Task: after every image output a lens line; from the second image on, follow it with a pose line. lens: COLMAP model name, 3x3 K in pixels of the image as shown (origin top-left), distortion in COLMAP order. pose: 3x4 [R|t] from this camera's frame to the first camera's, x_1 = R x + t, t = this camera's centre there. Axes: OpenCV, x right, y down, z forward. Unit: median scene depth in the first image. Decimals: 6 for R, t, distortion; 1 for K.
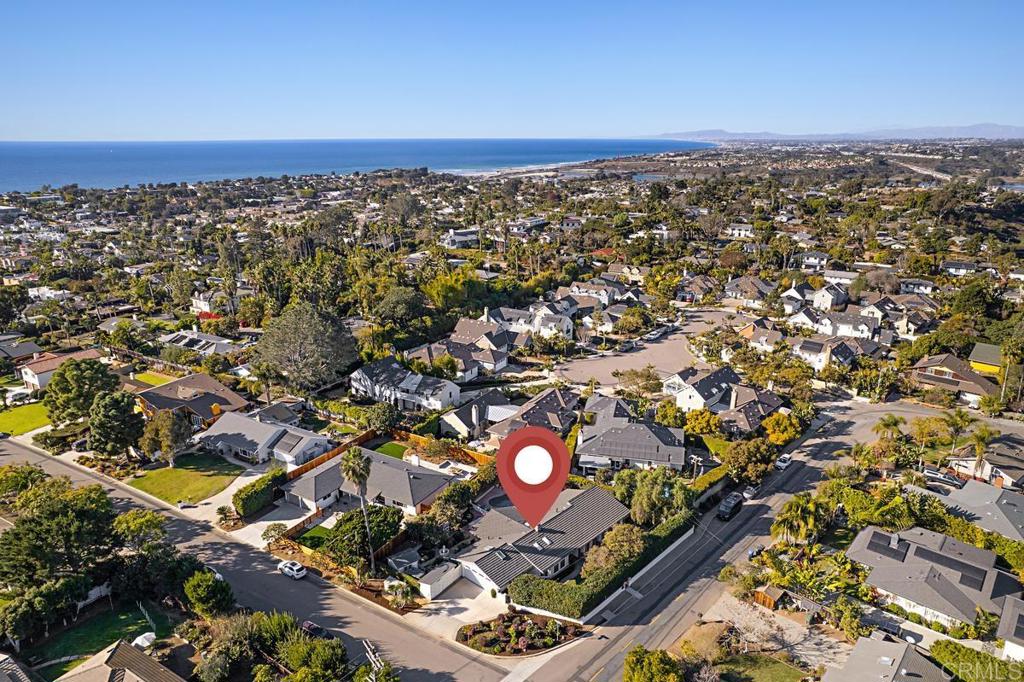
lens RADIAL K [[668.4, 0, 512.0], [0, 668.4, 341.0], [0, 0, 1]] dist [-0.058021, -0.001492]
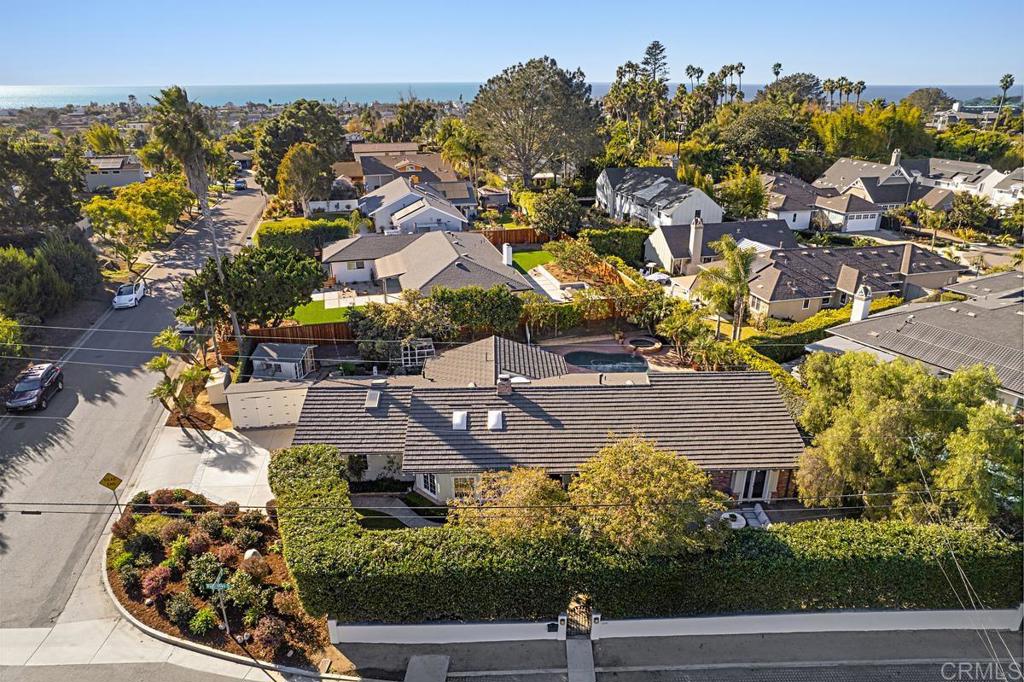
lens RADIAL K [[657.2, 0, 512.0], [0, 657.2, 341.0], [0, 0, 1]] dist [-0.080634, 0.071887]
pose [[0.704761, 0.263559, -0.658671, 0.292472], [-0.209238, 0.964353, 0.161994, 0.192333], [0.677887, 0.023652, 0.734785, 0.722139]]
